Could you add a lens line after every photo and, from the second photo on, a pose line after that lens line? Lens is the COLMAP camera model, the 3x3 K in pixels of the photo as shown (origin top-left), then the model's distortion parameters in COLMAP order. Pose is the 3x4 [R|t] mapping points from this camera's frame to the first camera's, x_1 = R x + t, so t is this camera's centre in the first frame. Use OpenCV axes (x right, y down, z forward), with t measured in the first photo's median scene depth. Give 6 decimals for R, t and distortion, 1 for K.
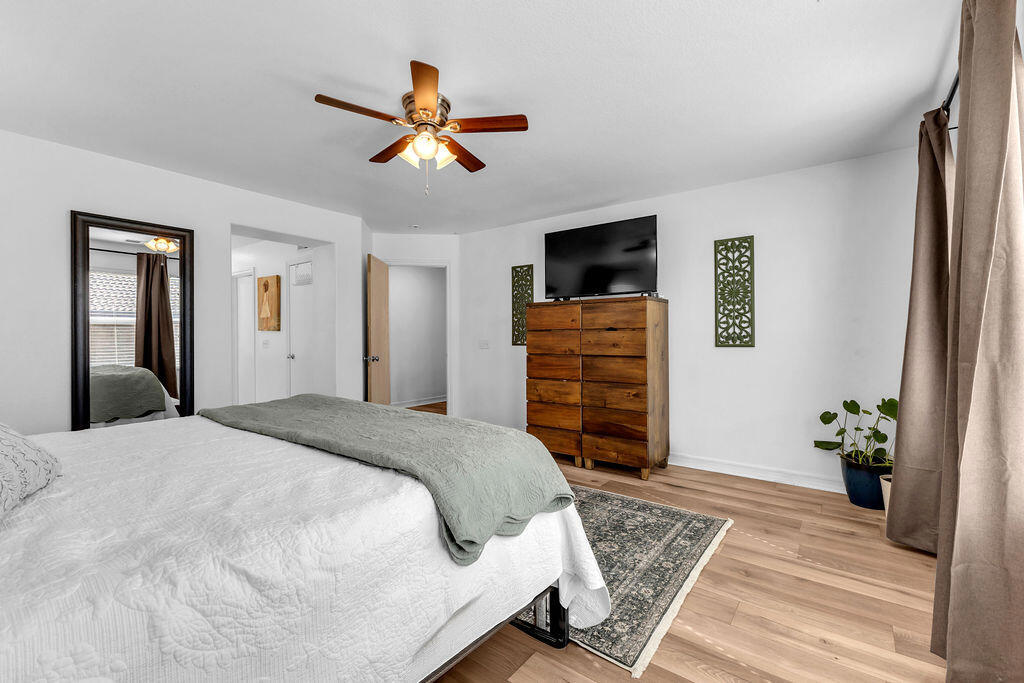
lens RADIAL K [[443.3, 0, 512.3], [0, 443.3, 342.3], [0, 0, 1]] dist [0.014079, -0.004810]
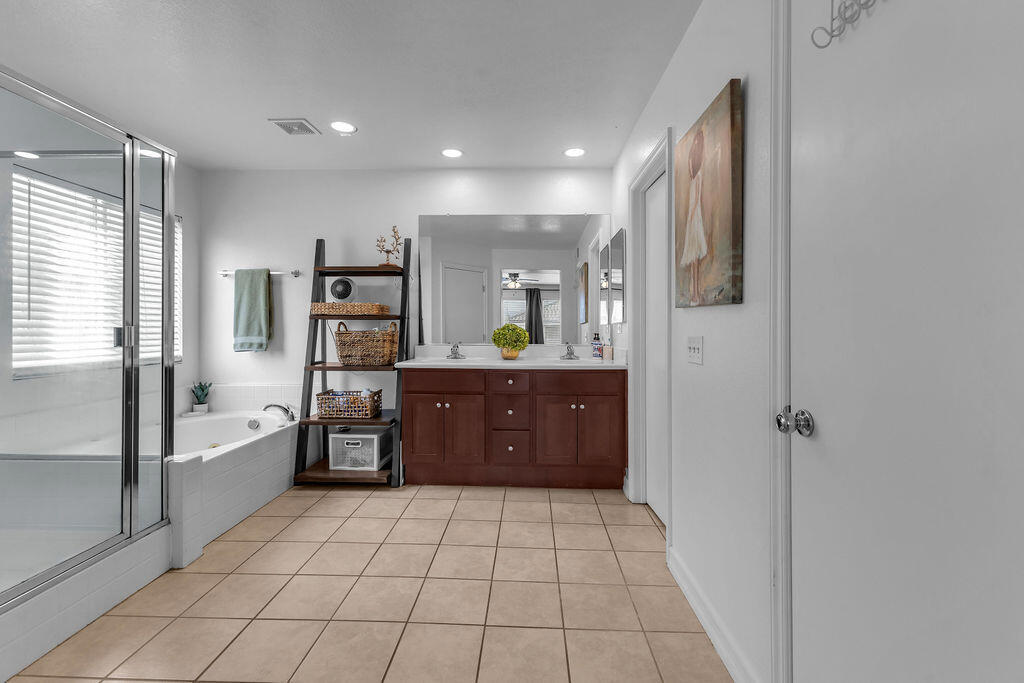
lens RADIAL K [[443.3, 0, 512.1], [0, 443.3, 335.5], [0, 0, 1]] dist [0.014079, -0.004810]
pose [[0.580573, 0.003321, -0.814202, -0.384812], [-0.009514, 0.999951, -0.002705, -0.003864], [0.814153, 0.009317, 0.580576, 0.733523]]
